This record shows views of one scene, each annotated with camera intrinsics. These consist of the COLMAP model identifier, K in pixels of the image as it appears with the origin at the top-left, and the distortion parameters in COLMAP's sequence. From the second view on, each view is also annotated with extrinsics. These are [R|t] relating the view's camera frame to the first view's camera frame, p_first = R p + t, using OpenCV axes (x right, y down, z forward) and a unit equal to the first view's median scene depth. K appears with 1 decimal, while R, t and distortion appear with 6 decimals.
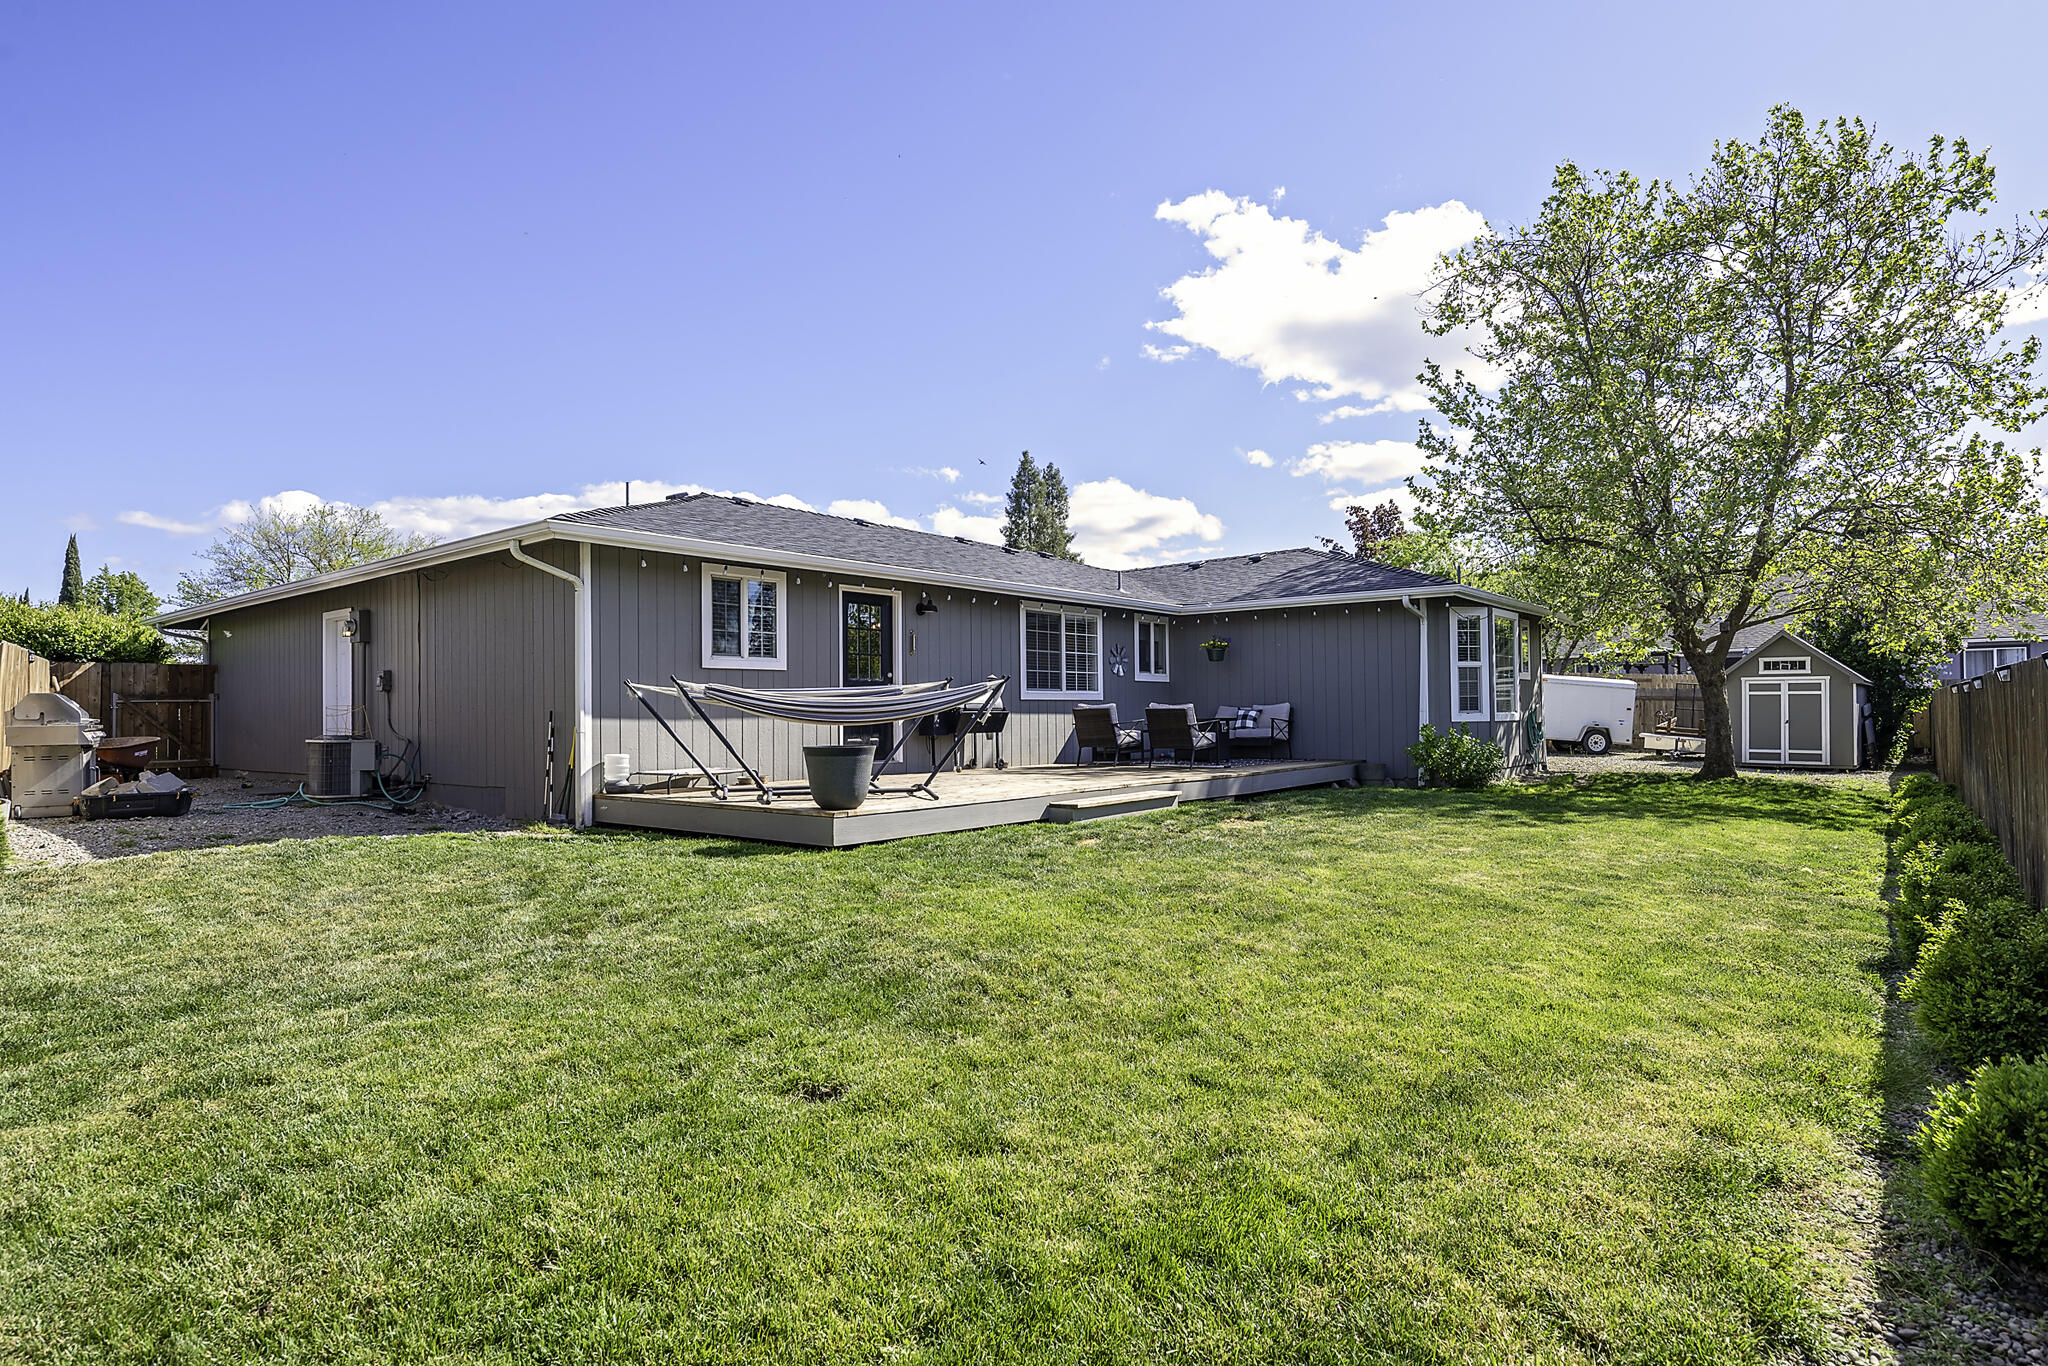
lens RADIAL K [[1112.6, 0, 1018.7], [0, 1112.6, 705.2], [0, 0, 1]] dist [0.004017, 0.001886]
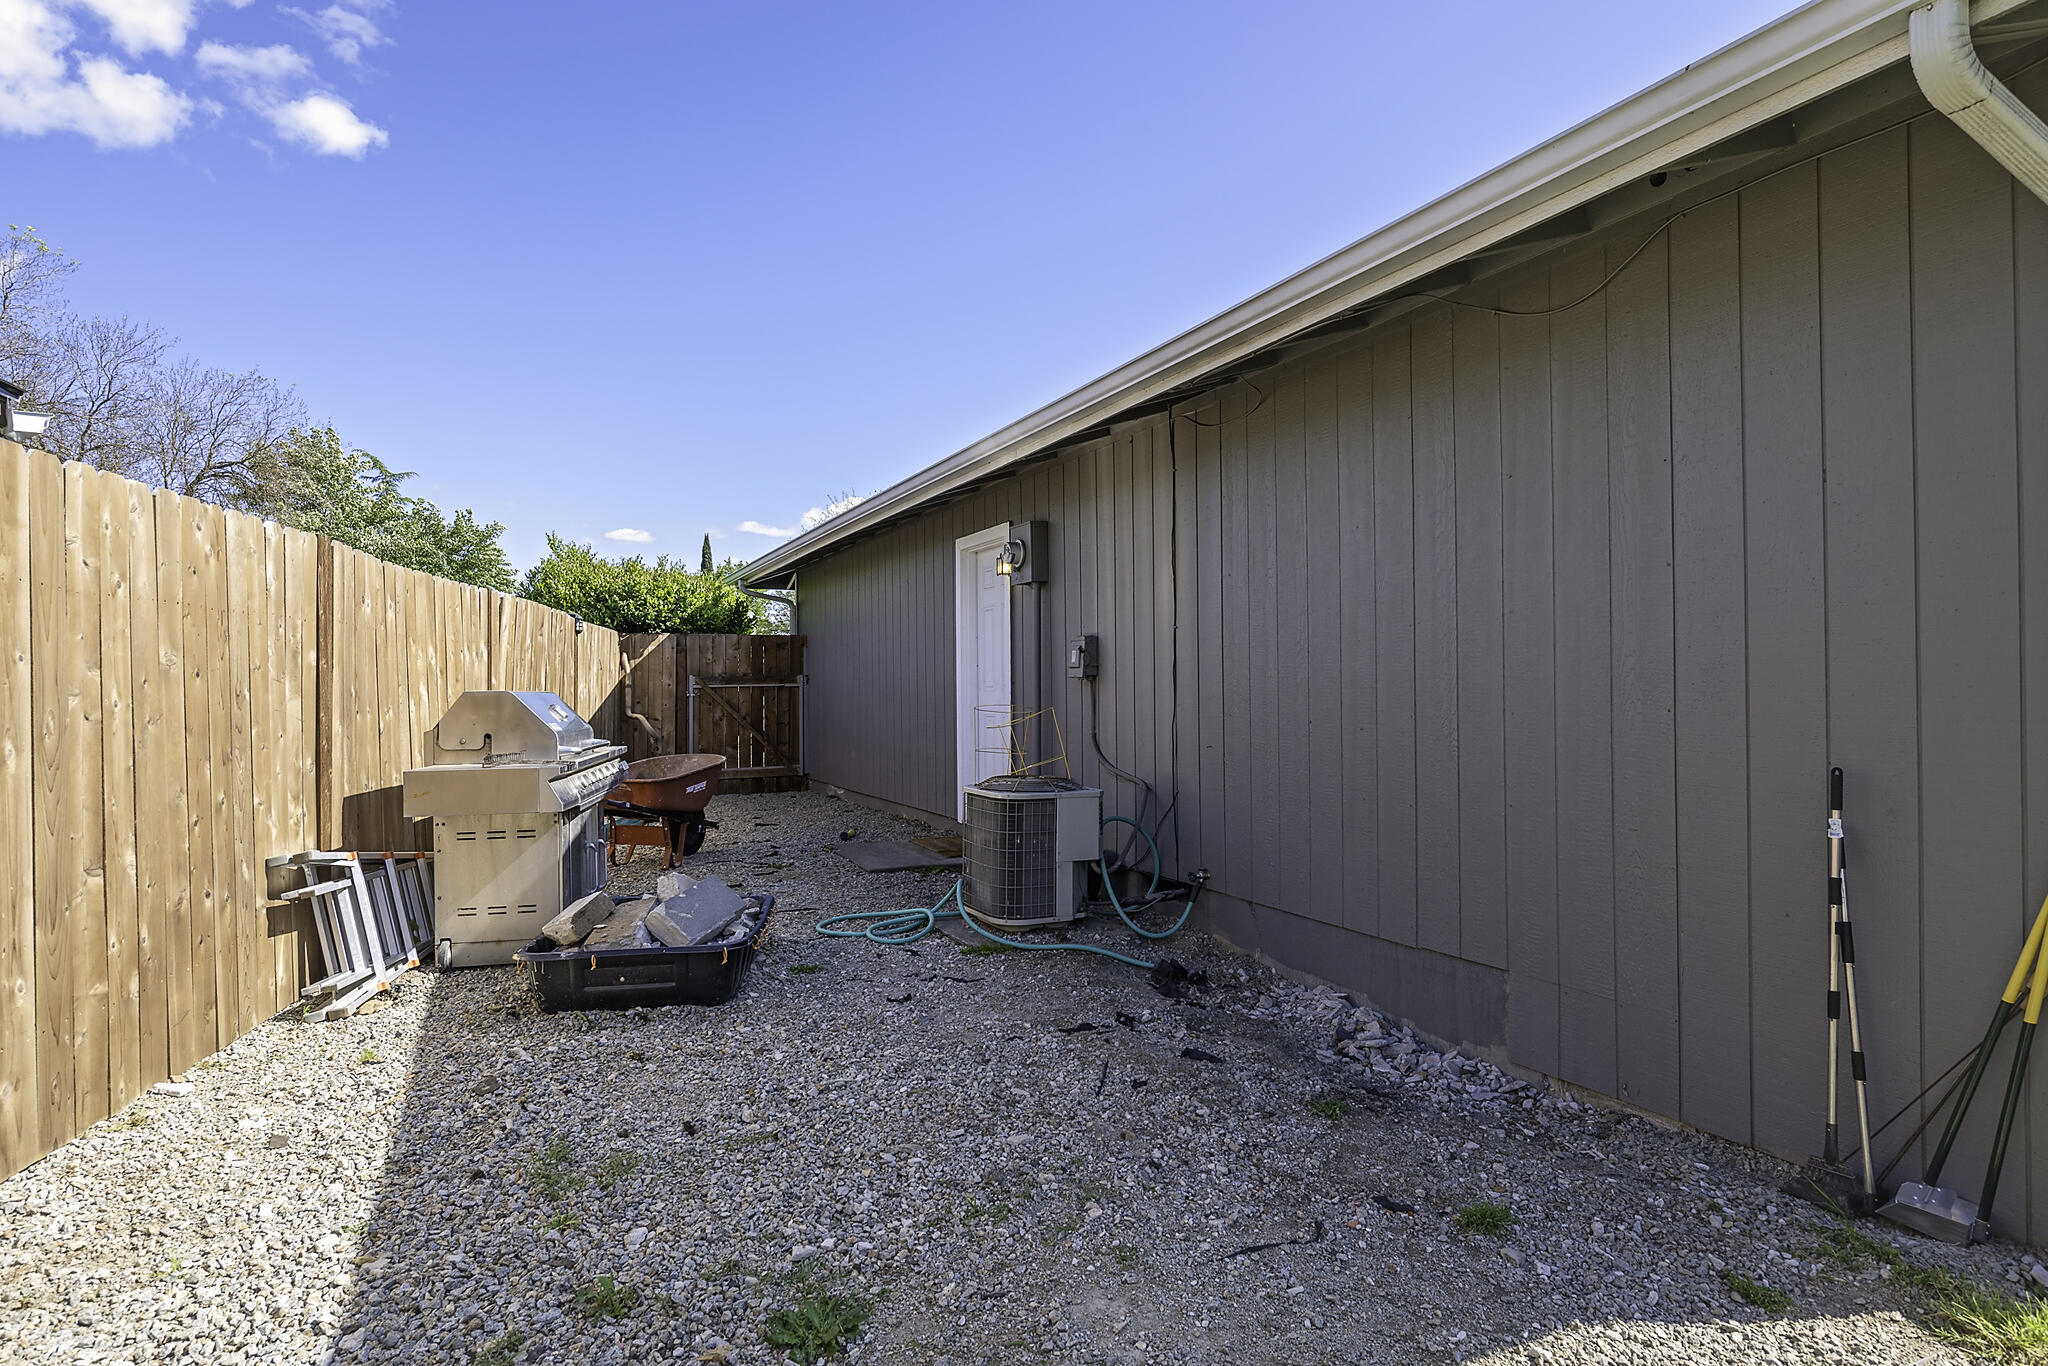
lens RADIAL K [[1074.1, 0, 1024.0], [0, 1074.1, 683.0], [0, 0, 1]] dist [0.003482, 0.000848]
pose [[0.911485, 0.002350, -0.411328, -0.326329], [0.001626, 0.999955, 0.009317, -0.012202], [0.411331, -0.009161, 0.911440, 0.455043]]
